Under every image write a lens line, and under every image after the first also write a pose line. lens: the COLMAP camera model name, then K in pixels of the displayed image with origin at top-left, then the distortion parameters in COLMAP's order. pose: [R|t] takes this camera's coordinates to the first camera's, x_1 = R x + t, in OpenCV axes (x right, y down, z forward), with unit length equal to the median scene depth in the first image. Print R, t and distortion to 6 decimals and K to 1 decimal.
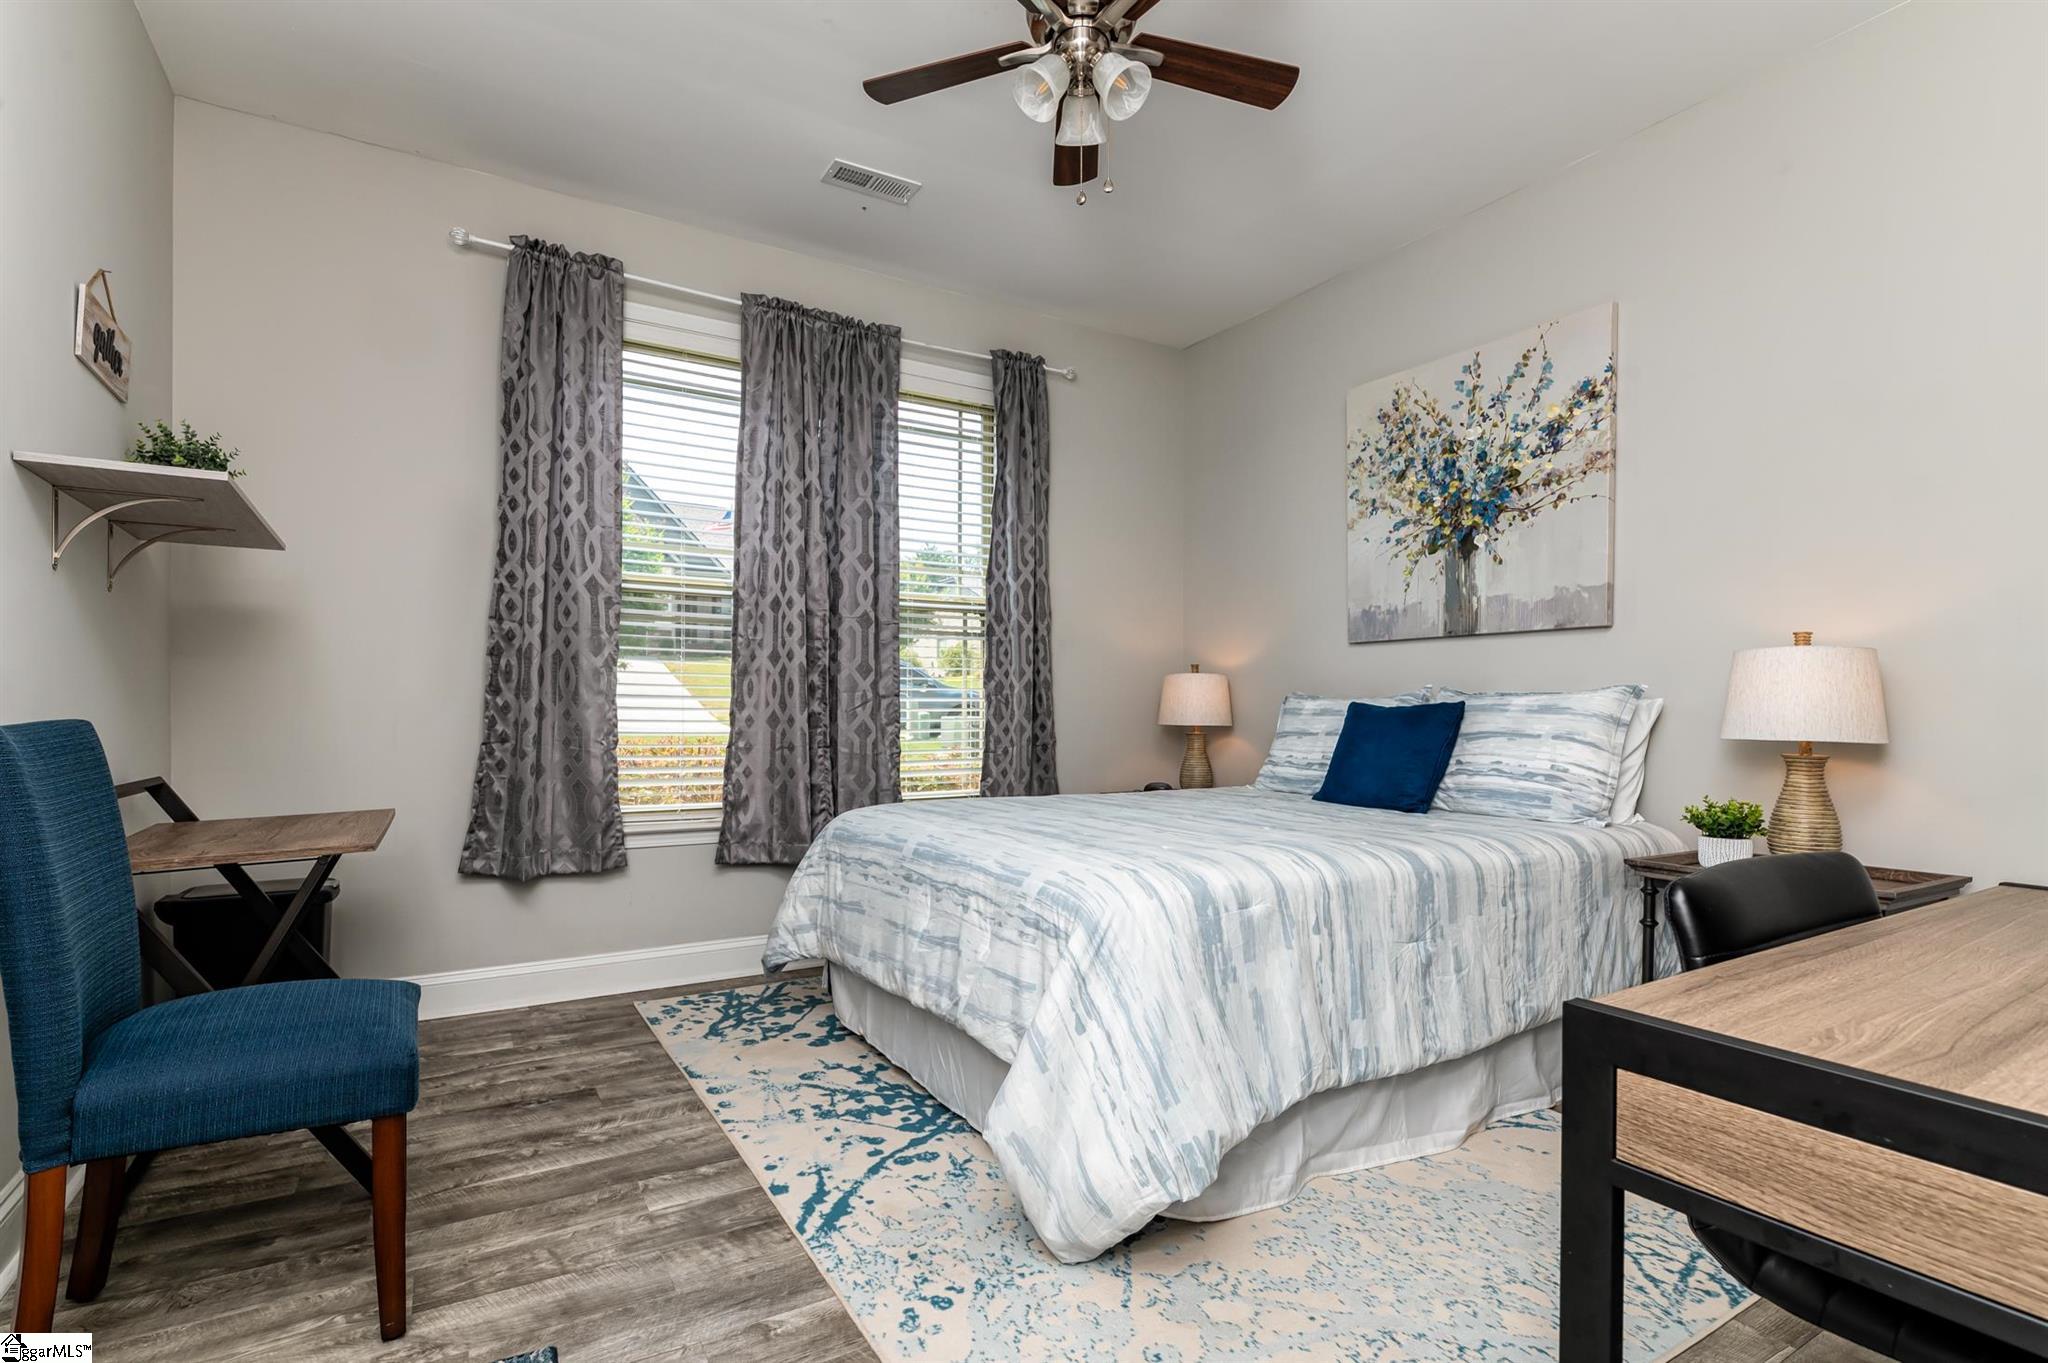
lens RADIAL K [[968.6, 0, 1042.0], [0, 968.6, 693.6], [0, 0, 1]] dist [0.001531, -0.000020]
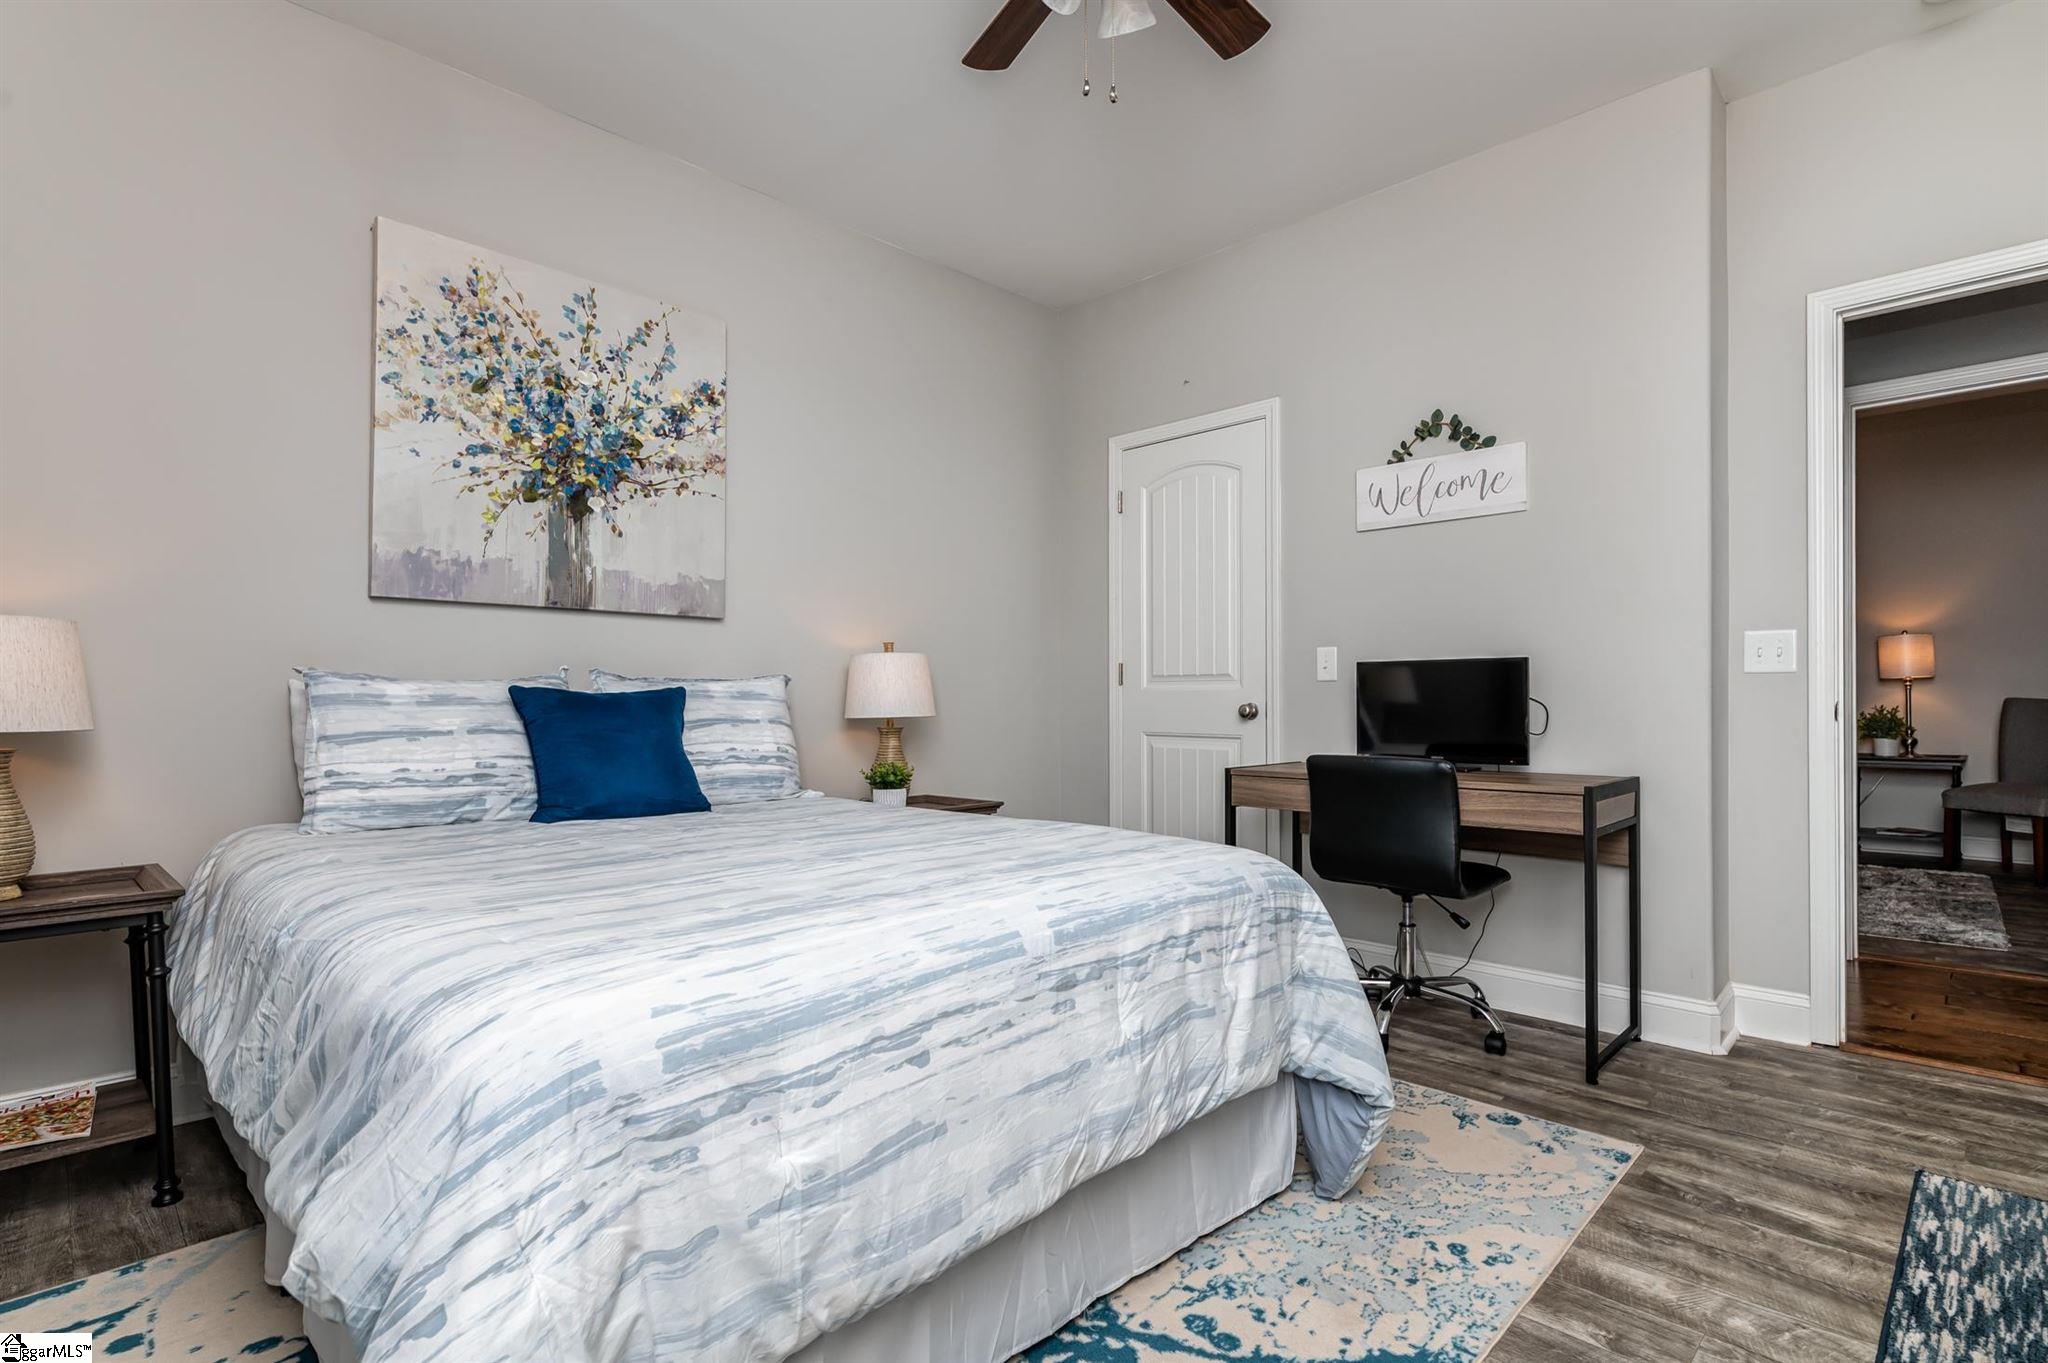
lens RADIAL K [[968.6, 0, 1044.2], [0, 968.6, 680.7], [0, 0, 1]] dist [0.001531, -0.000020]
pose [[-0.231793, 0.014245, 0.972661, -0.495577], [-0.014403, 0.999733, -0.018073, 0.012326], [-0.972658, -0.018198, -0.231526, 0.805174]]
